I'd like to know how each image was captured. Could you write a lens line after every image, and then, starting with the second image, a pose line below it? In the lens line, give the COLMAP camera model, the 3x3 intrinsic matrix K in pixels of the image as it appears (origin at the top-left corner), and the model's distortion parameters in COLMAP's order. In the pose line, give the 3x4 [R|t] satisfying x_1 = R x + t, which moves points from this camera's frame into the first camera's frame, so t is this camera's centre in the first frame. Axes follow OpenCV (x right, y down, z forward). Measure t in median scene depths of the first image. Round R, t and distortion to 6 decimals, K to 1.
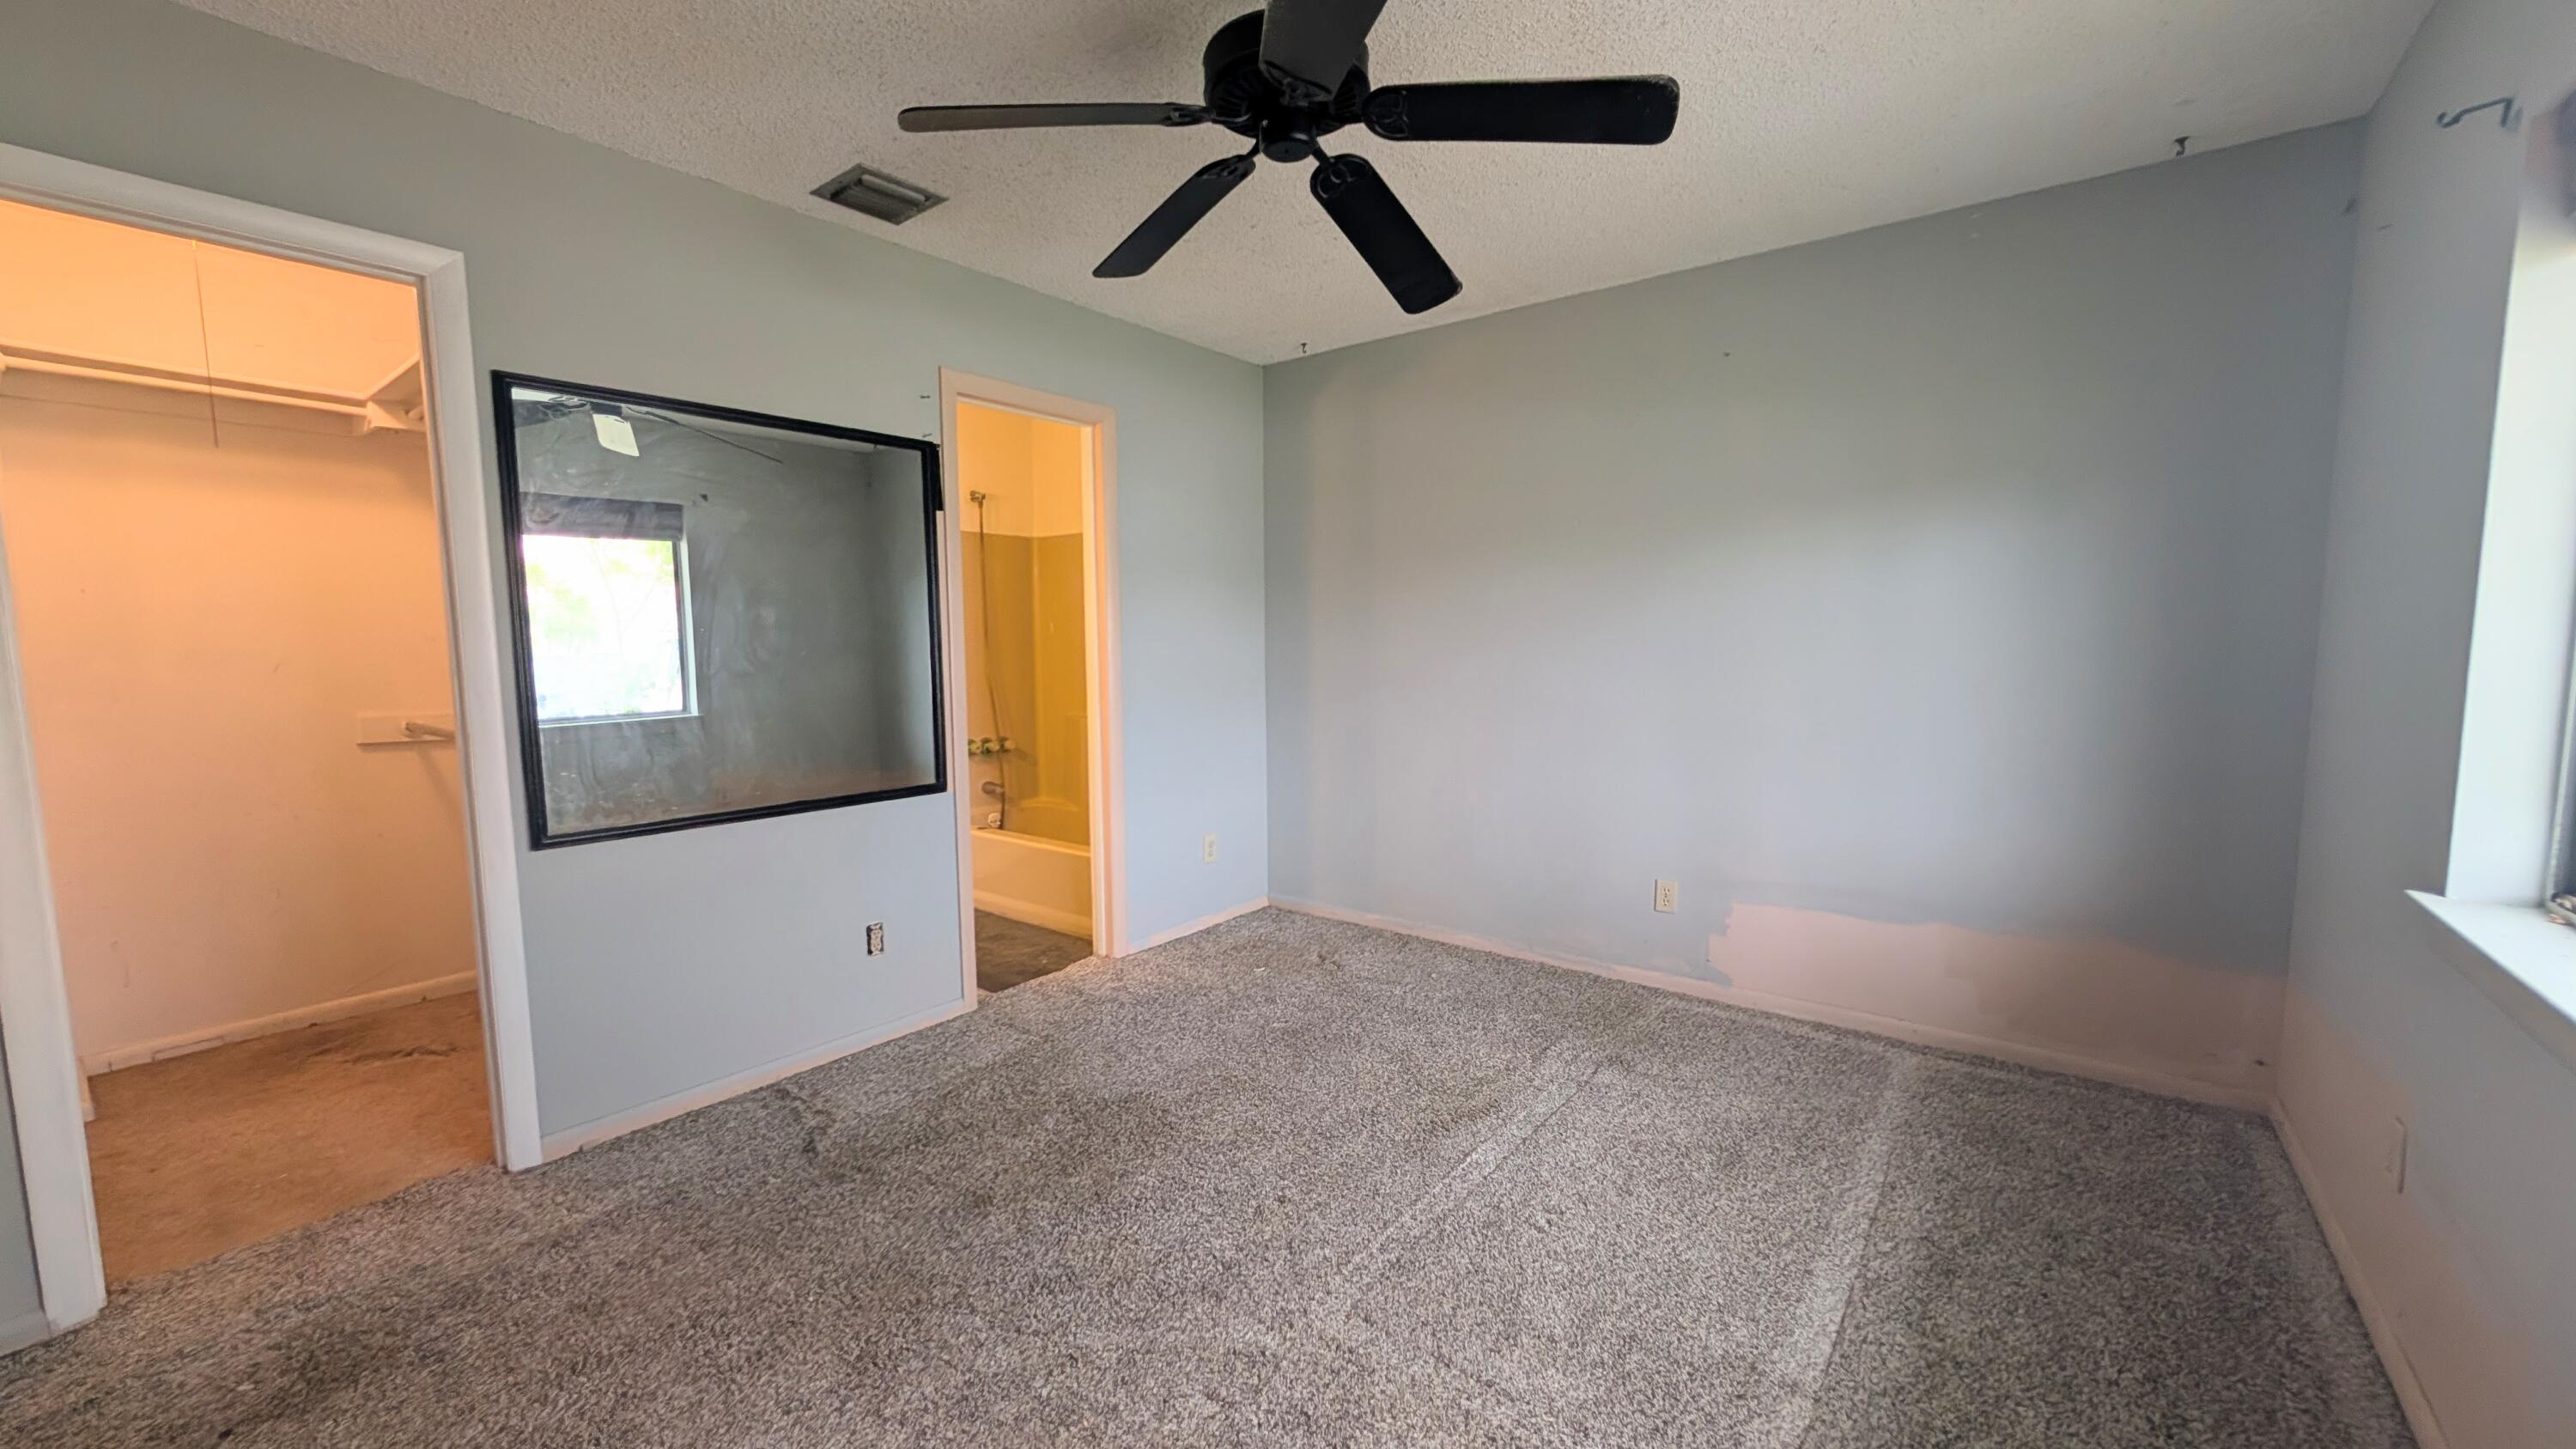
lens RADIAL K [[978.2, 0, 1288.3], [0, 978.2, 718.8], [0, 0, 1]] dist [-0.000690, -0.000195]
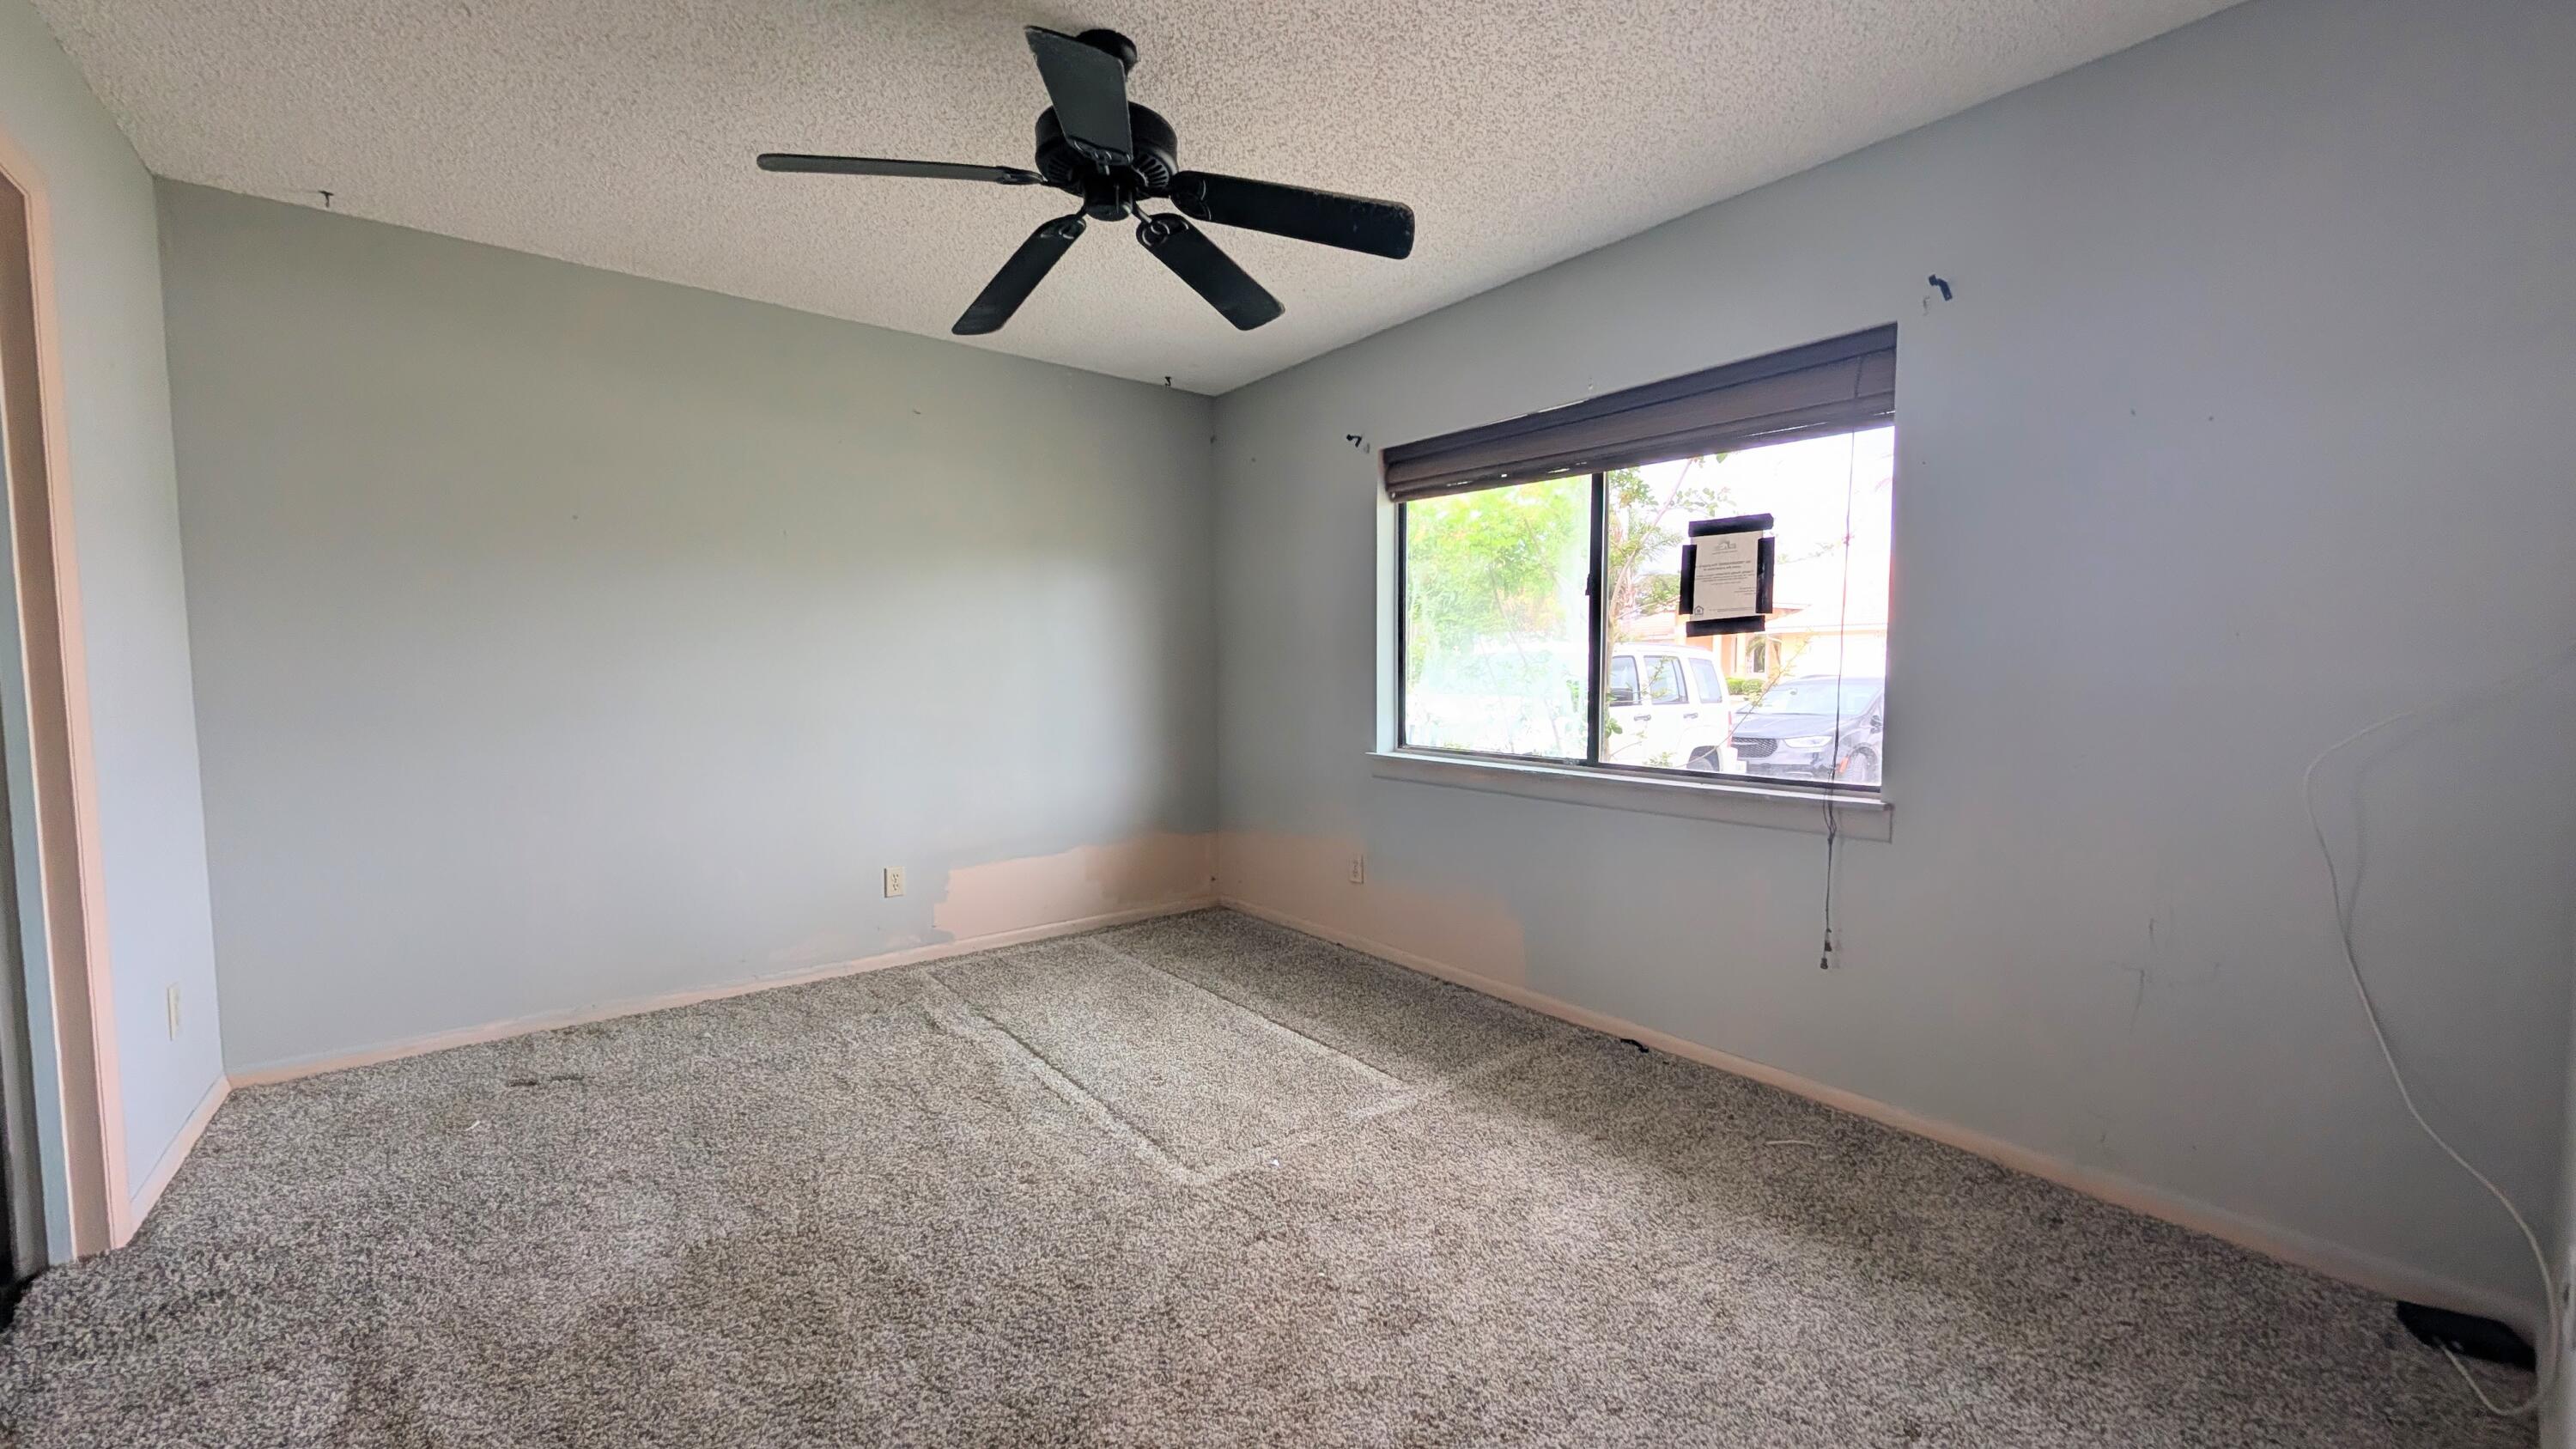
lens RADIAL K [[978.2, 0, 1285.1], [0, 978.2, 730.8], [0, 0, 1]] dist [-0.000690, -0.000195]
pose [[0.234074, -0.055316, 0.970644, -0.623190], [0.087109, 0.995558, 0.035730, 0.011007], [-0.968309, 0.076188, 0.237853, 0.318607]]
